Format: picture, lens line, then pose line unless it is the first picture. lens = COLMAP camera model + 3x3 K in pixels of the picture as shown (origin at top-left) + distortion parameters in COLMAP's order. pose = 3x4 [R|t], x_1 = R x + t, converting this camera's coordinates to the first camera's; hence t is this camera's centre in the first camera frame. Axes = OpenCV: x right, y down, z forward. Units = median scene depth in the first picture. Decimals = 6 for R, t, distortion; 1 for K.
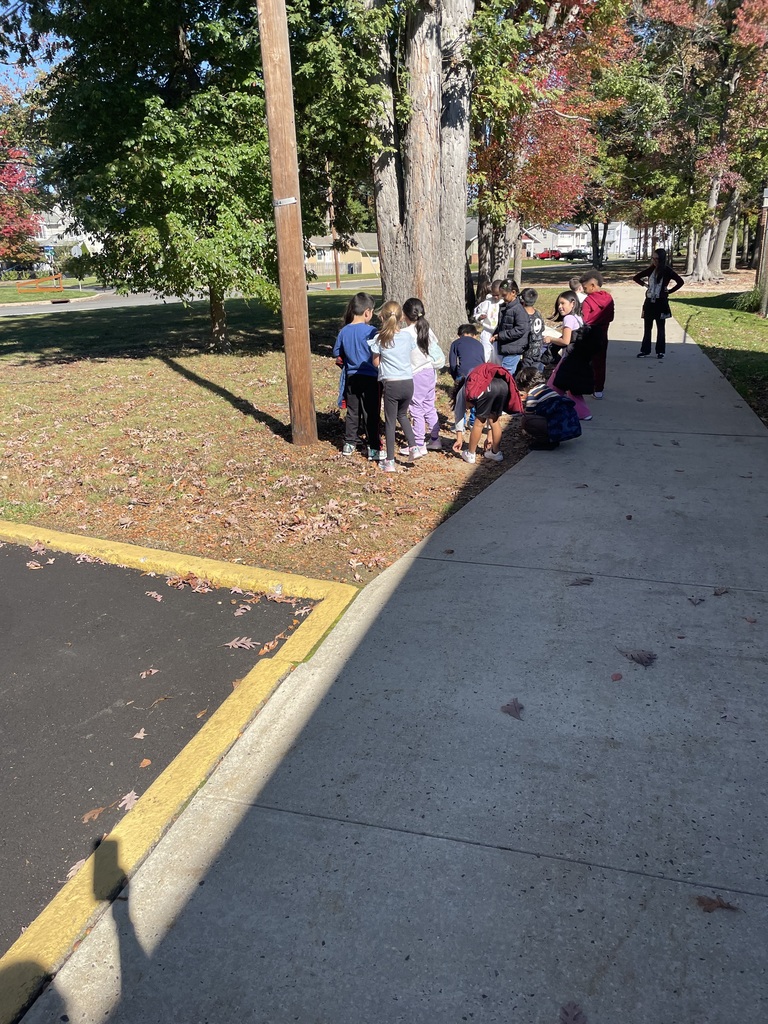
lens RADIAL K [[771.6, 0, 356.4], [0, 771.6, 516.9], [0, 0, 1]] dist [0.084945, -0.122689]
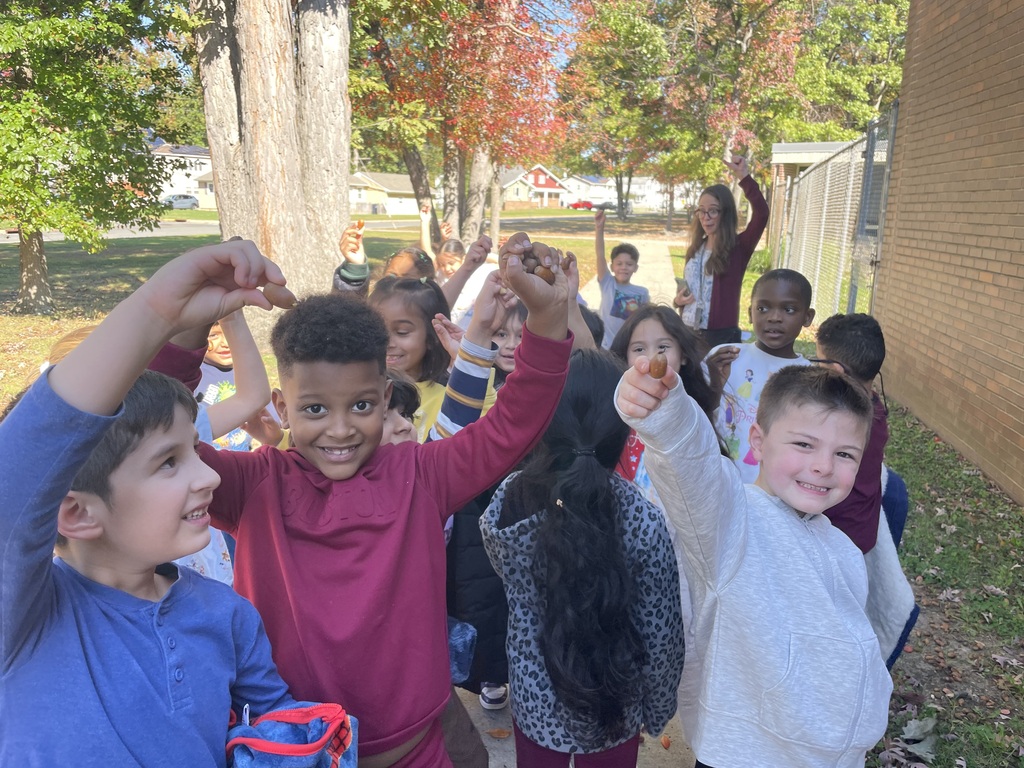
lens RADIAL K [[771.6, 0, 509.0], [0, 771.6, 377.4], [0, 0, 1]] dist [0.084945, -0.122689]
pose [[0.991211, 0.012626, 0.131687, 0.058365], [0.000451, 0.995107, -0.098806, -0.031590], [-0.132290, 0.097997, 0.986355, 0.095231]]
